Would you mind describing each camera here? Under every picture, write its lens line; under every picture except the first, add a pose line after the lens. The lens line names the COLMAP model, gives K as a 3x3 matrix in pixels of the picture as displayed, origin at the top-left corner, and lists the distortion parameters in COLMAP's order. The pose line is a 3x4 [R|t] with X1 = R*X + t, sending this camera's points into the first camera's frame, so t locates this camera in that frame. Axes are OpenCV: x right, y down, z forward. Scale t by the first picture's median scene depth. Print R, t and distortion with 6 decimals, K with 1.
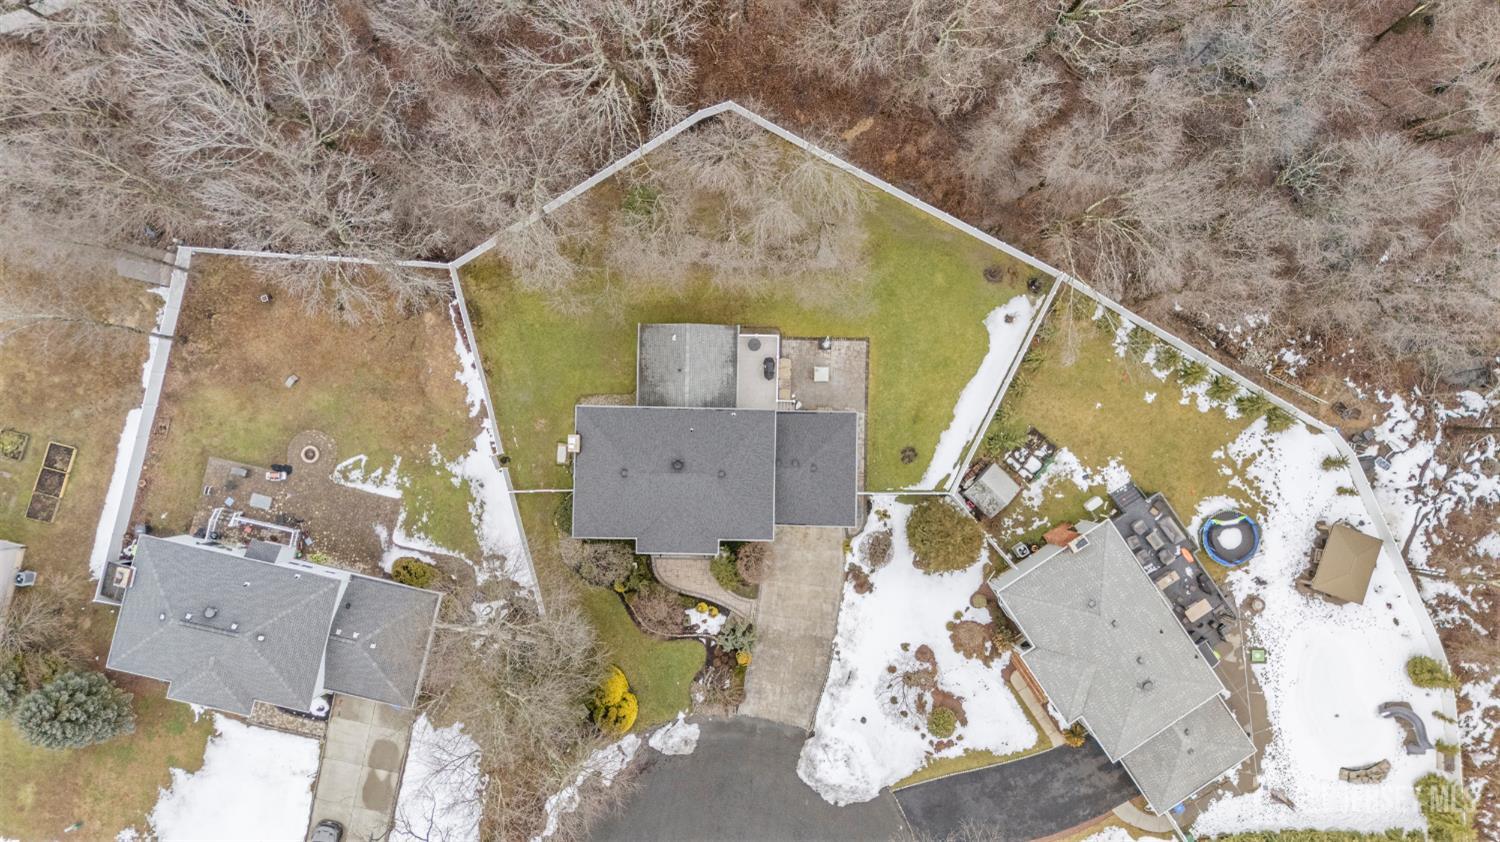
lens RADIAL K [[1099.9, 0, 758.6], [0, 1099.9, 419.3], [0, 0, 1]] dist [0.044826, -0.020757]
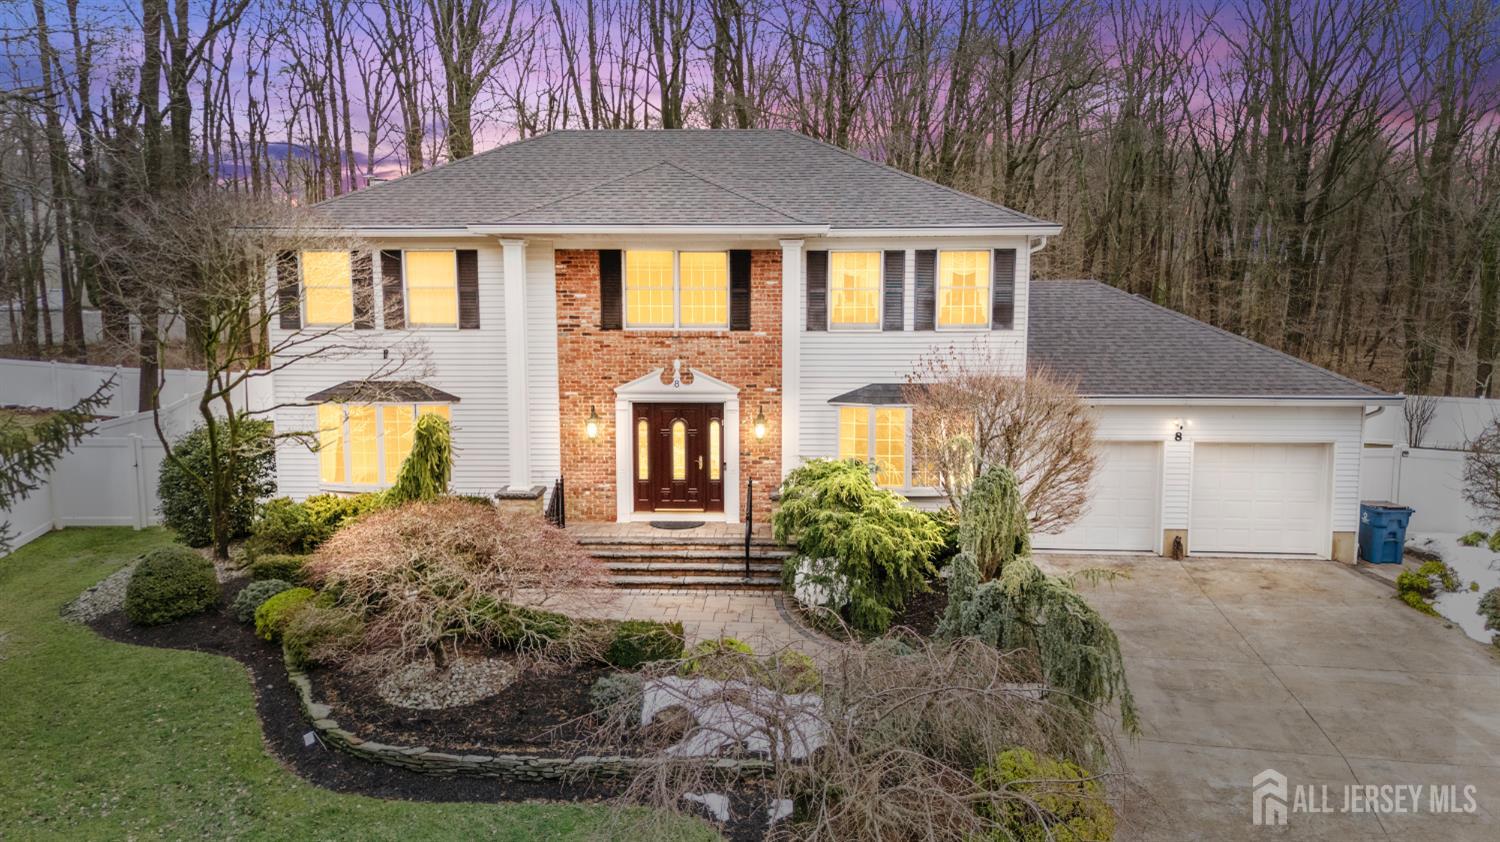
lens RADIAL K [[1099.9, 0, 744.9], [0, 1099.9, 420.6], [0, 0, 1]] dist [0.044826, -0.020757]
pose [[0.999143, 0.010007, -0.040172, -0.041544], [-0.041189, 0.142536, -0.988932, 0.328115], [-0.004171, 0.989739, 0.142826, 0.935539]]
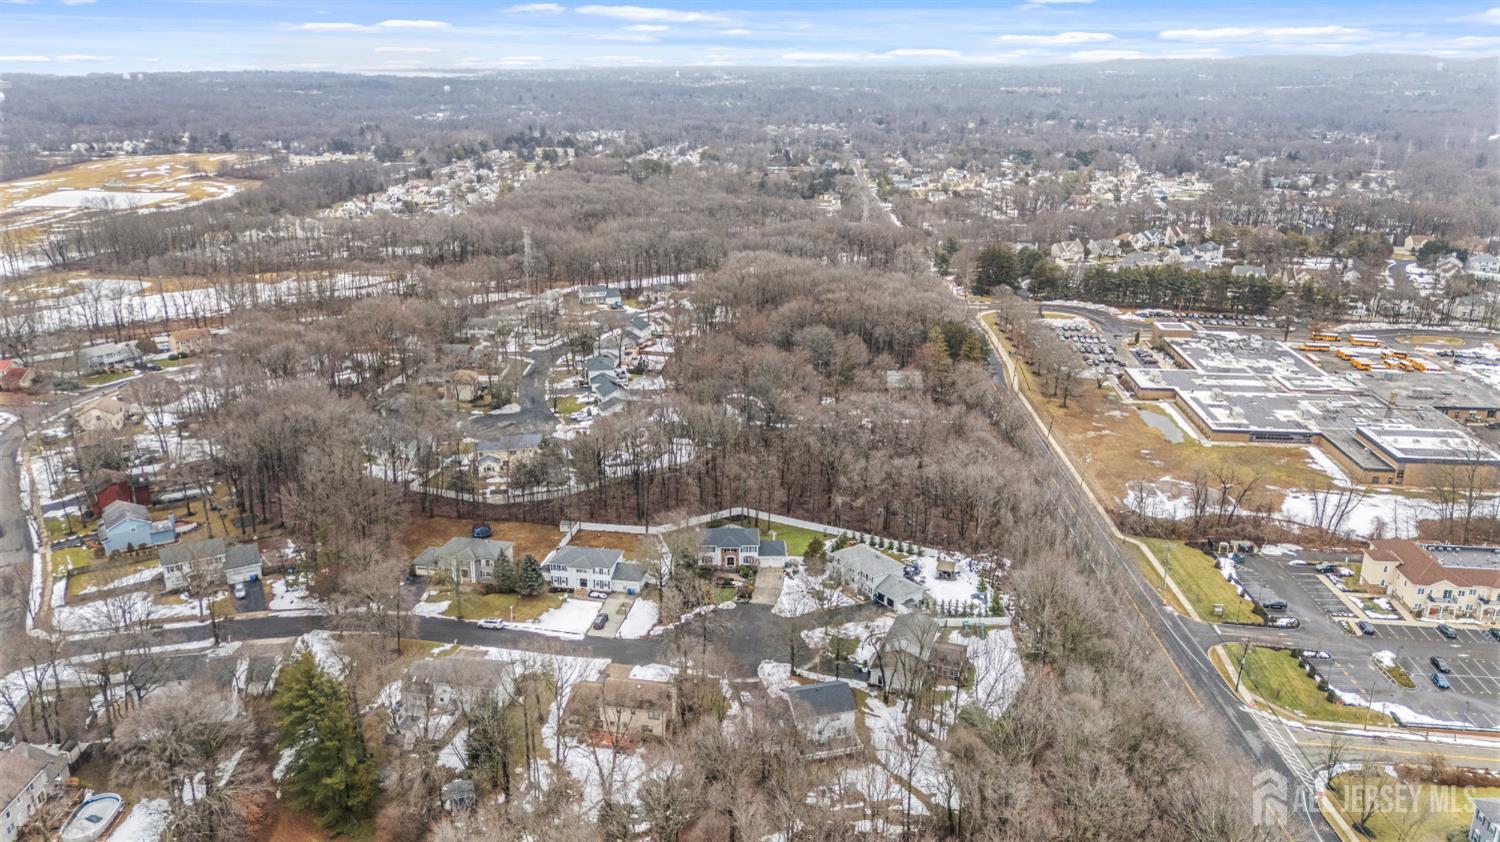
lens RADIAL K [[1099.9, 0, 750.2], [0, 1099.9, 418.6], [0, 0, 1]] dist [0.044826, -0.020757]
pose [[0.999498, 0.003673, 0.031471, -0.107874], [0.028348, 0.340021, -0.939991, 2.778010], [-0.014153, 0.940411, 0.339746, -0.404992]]
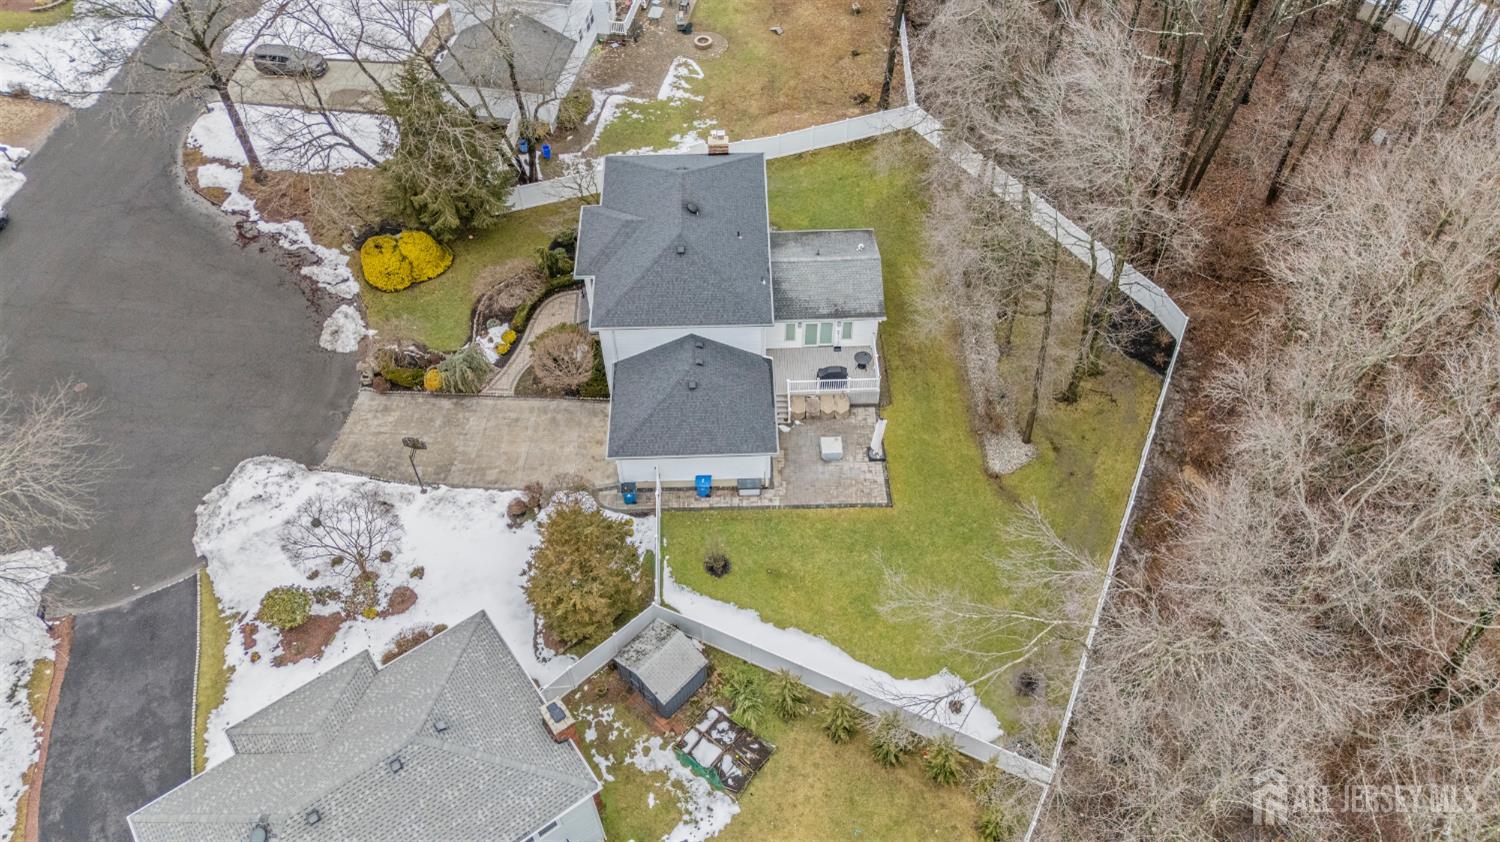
lens RADIAL K [[1099.9, 0, 750.0], [0, 1099.9, 422.3], [0, 0, 1]] dist [0.044826, -0.020757]
pose [[0.043820, 0.771330, -0.634925, 0.480500], [-0.998432, 0.055979, -0.000903, 0.009898], [0.034846, 0.633969, 0.772573, 0.454762]]
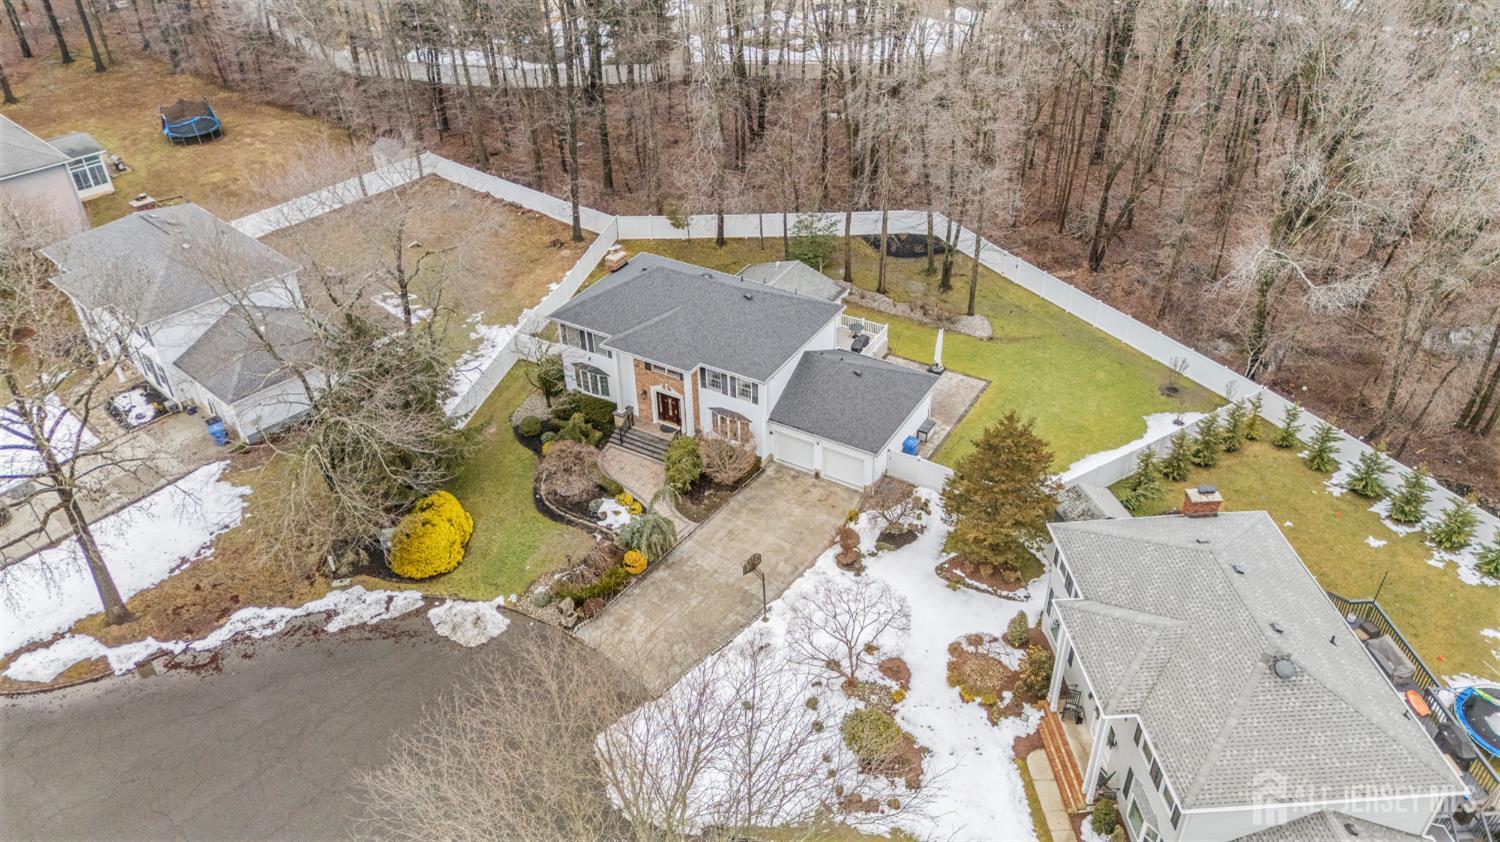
lens RADIAL K [[1099.9, 0, 750.5], [0, 1099.9, 412.6], [0, 0, 1]] dist [0.044826, -0.020757]
pose [[0.869423, 0.275091, -0.410400, 0.283871], [-0.493627, 0.518727, -0.698036, 0.583069], [0.020862, 0.809473, 0.586786, 0.549360]]
